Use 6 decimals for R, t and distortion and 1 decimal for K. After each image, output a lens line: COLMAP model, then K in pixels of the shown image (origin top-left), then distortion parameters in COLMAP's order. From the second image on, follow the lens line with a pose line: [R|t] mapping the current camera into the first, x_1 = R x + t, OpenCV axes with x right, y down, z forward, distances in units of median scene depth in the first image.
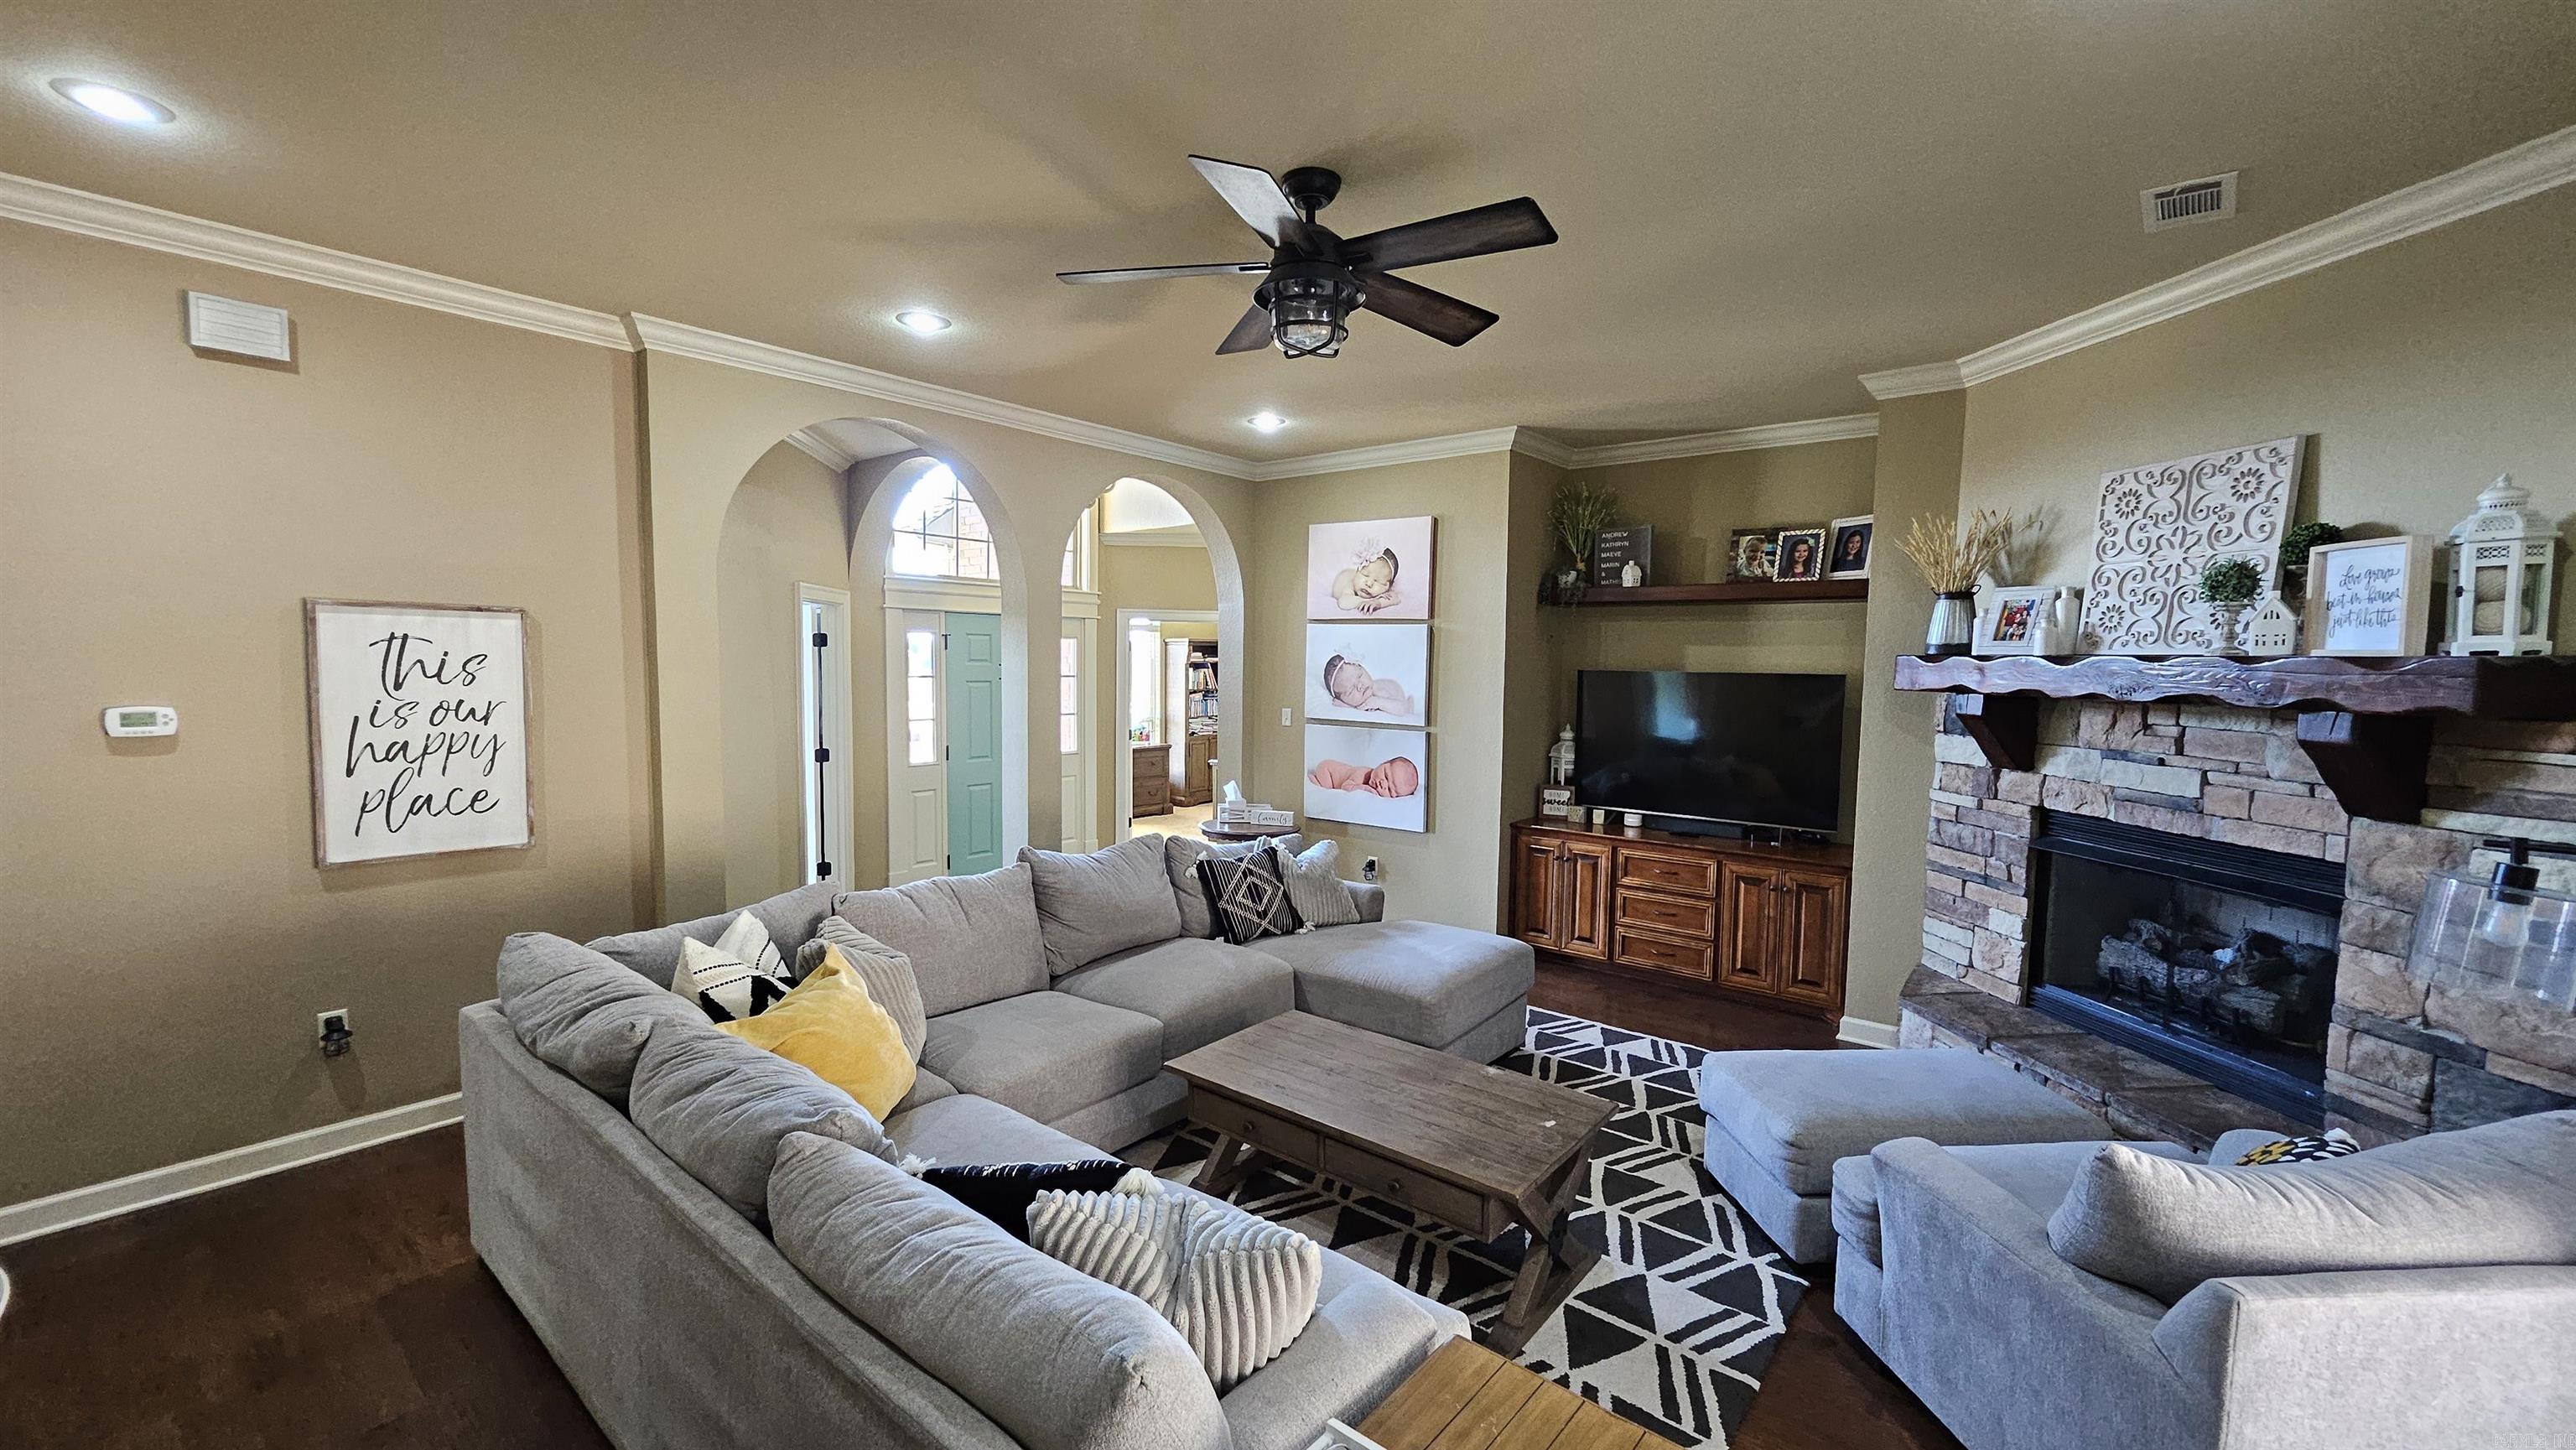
lens RADIAL K [[1019.9, 0, 1283.8], [0, 1019.9, 734.6], [0, 0, 1]] dist [-0.001348, 0.004605]
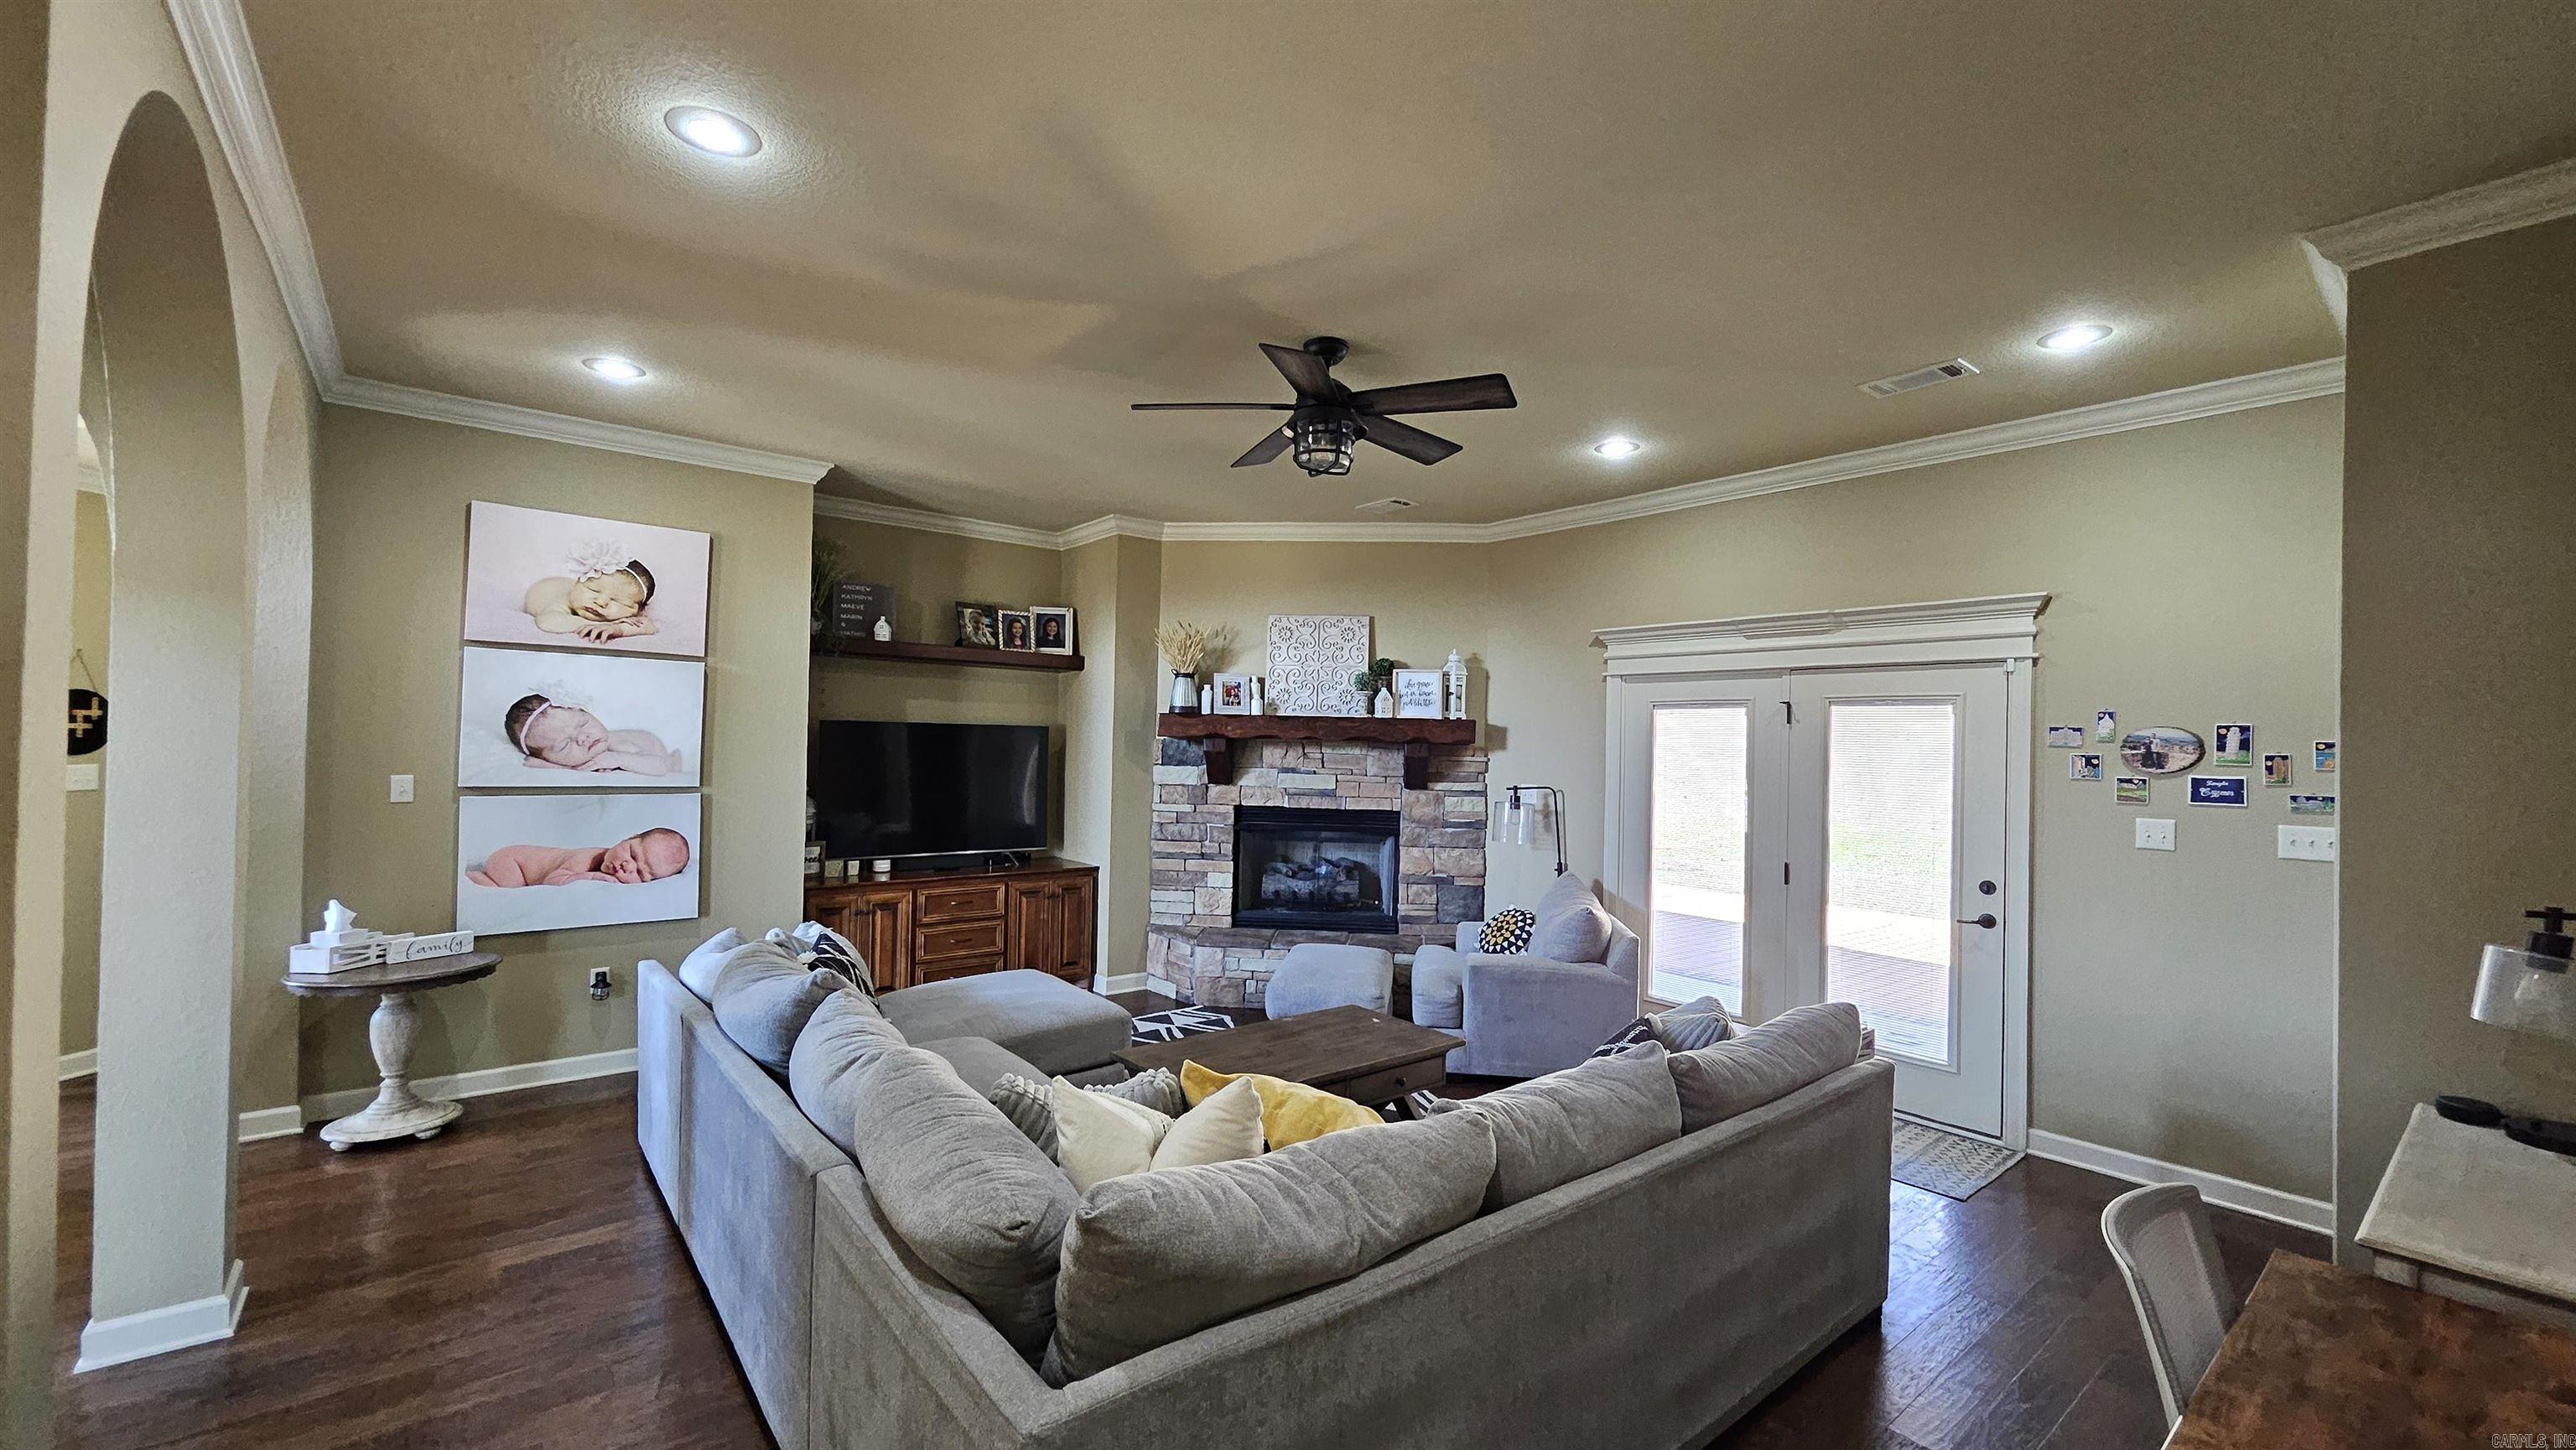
lens RADIAL K [[1019.9, 0, 1283.8], [0, 1019.9, 734.6], [0, 0, 1]] dist [-0.001348, 0.004605]
pose [[0.199285, -0.002160, 0.979939, -0.803771], [0.055240, 0.998432, -0.009033, -0.023345], [-0.978383, 0.055932, 0.199092, 0.531203]]
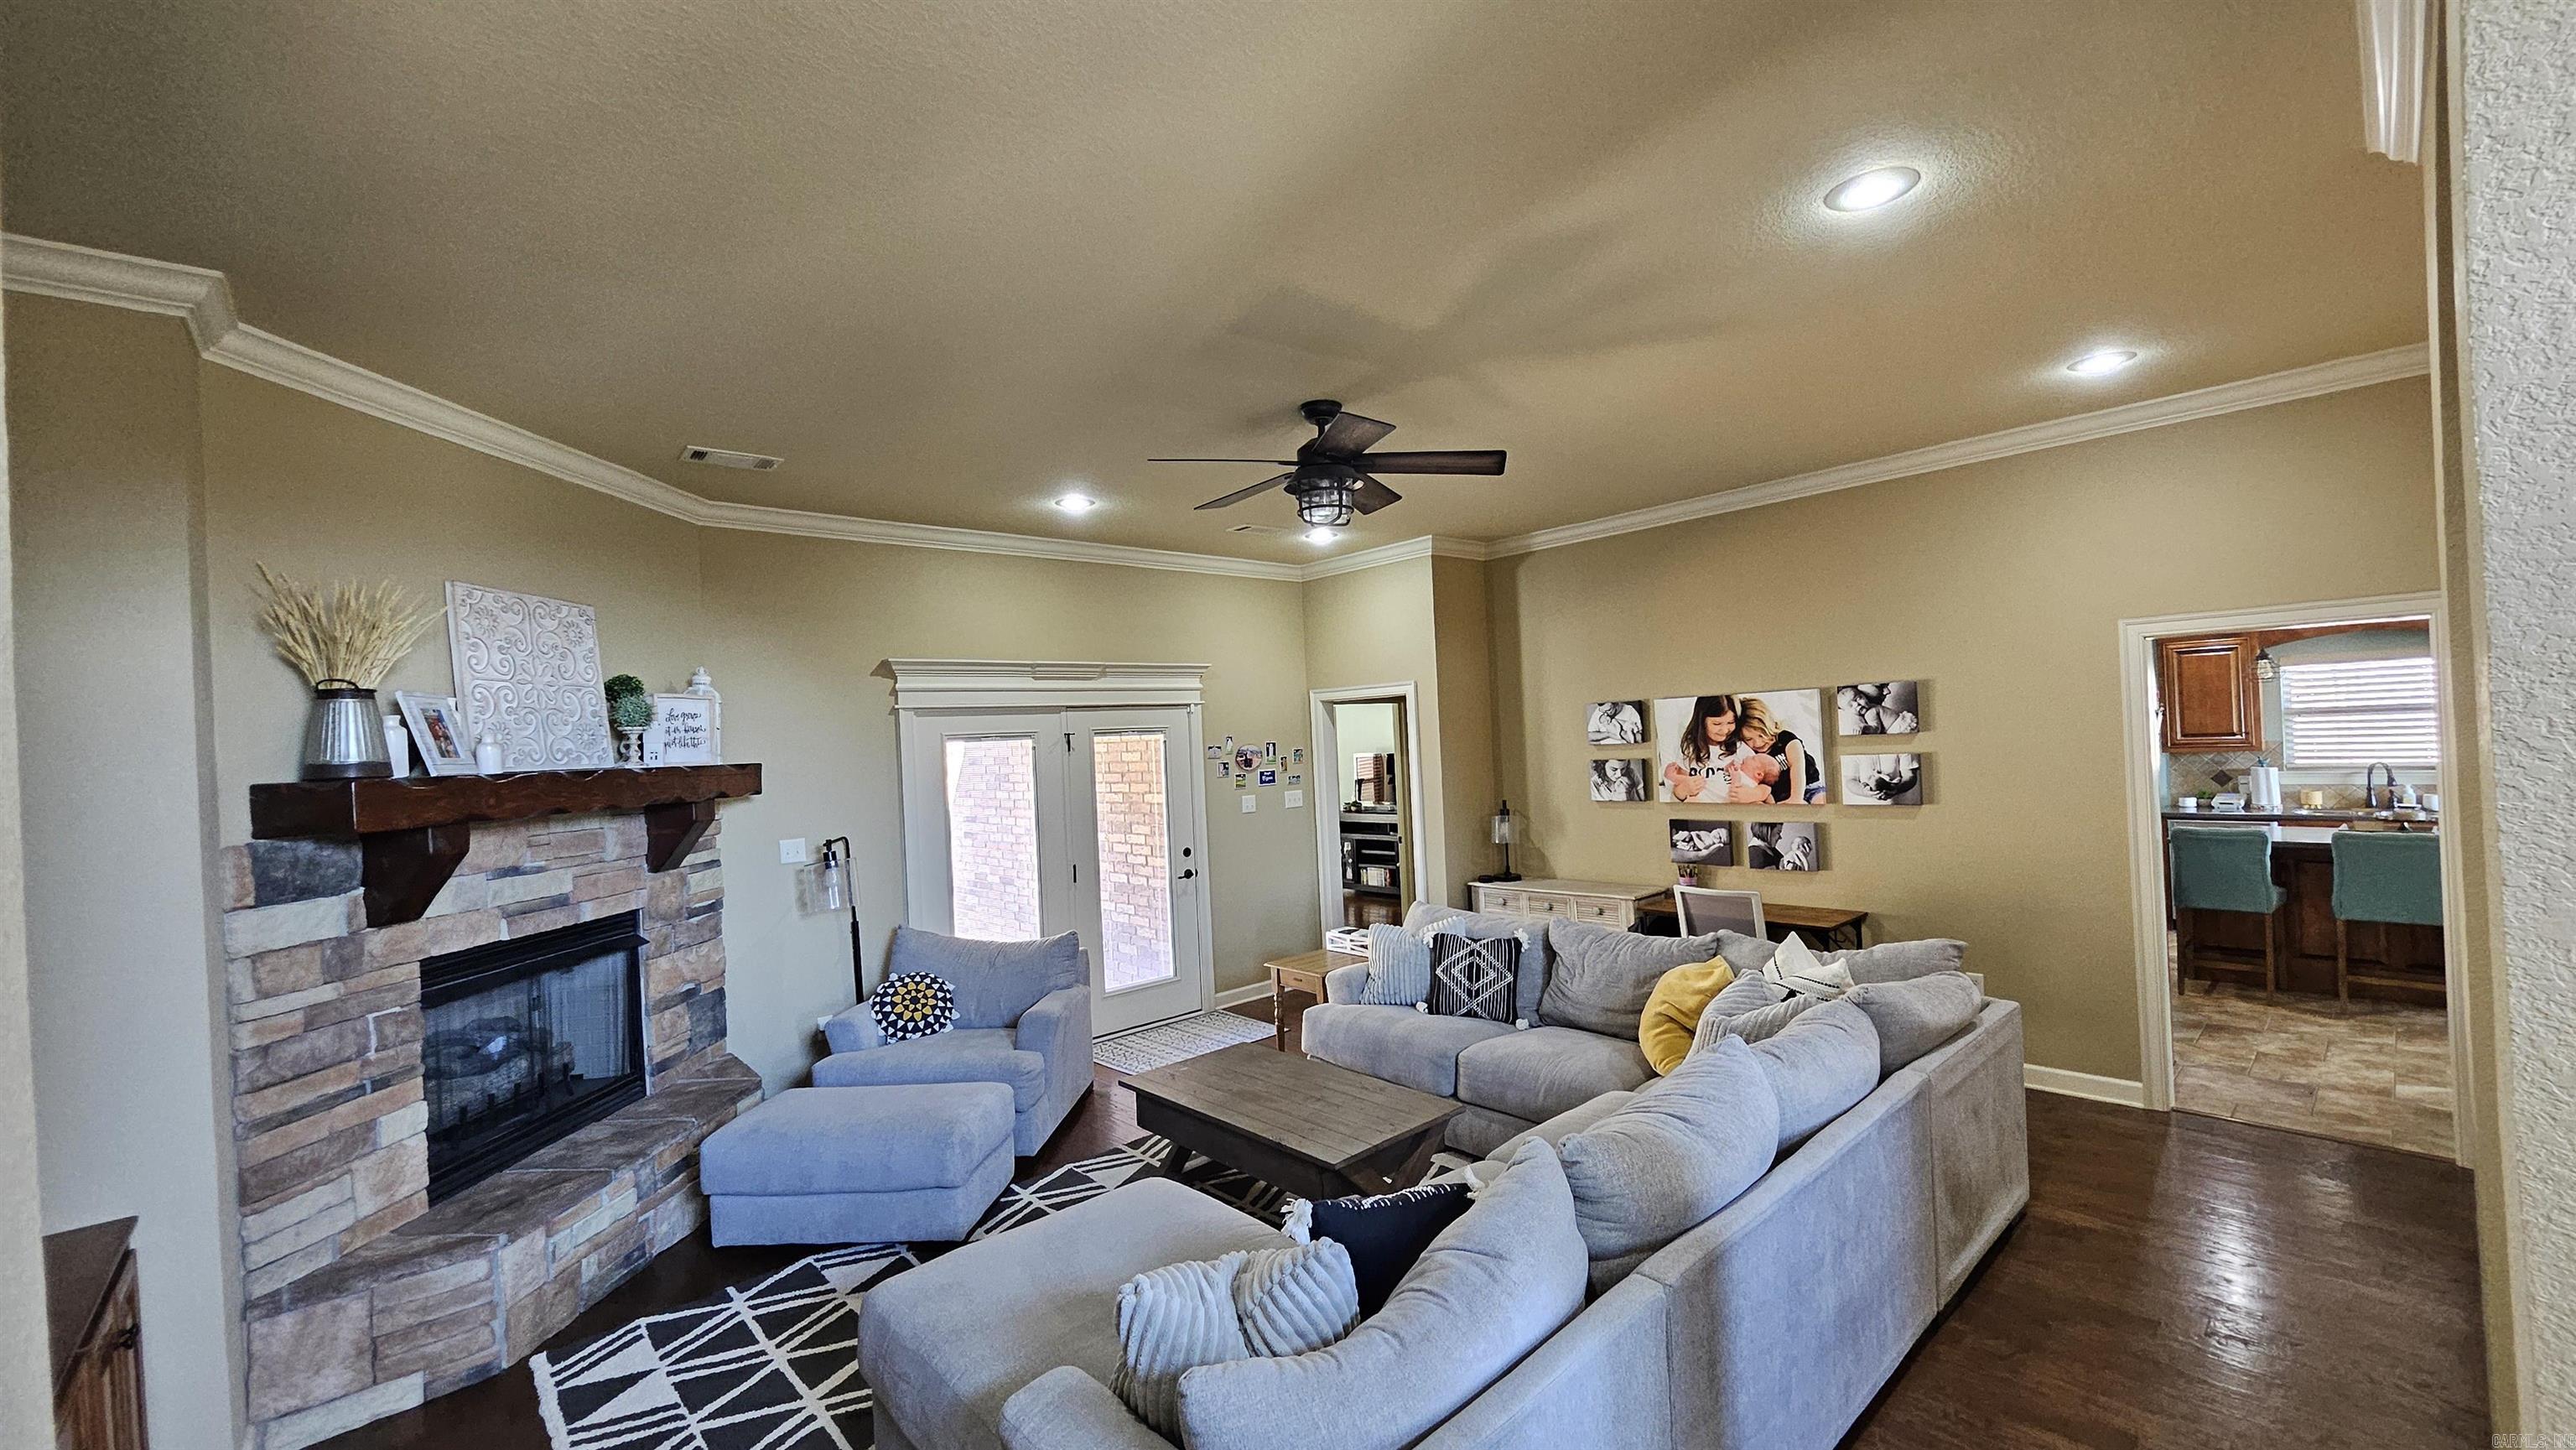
lens RADIAL K [[1031.1, 0, 1291.9], [0, 1031.1, 734.6], [0, 0, 1]] dist [0.000319, -0.000396]
pose [[-0.989766, 0.035707, 0.138158, -0.072080], [0.045951, 0.996368, 0.071684, -0.124660], [-0.135096, 0.077299, -0.987813, 1.555189]]
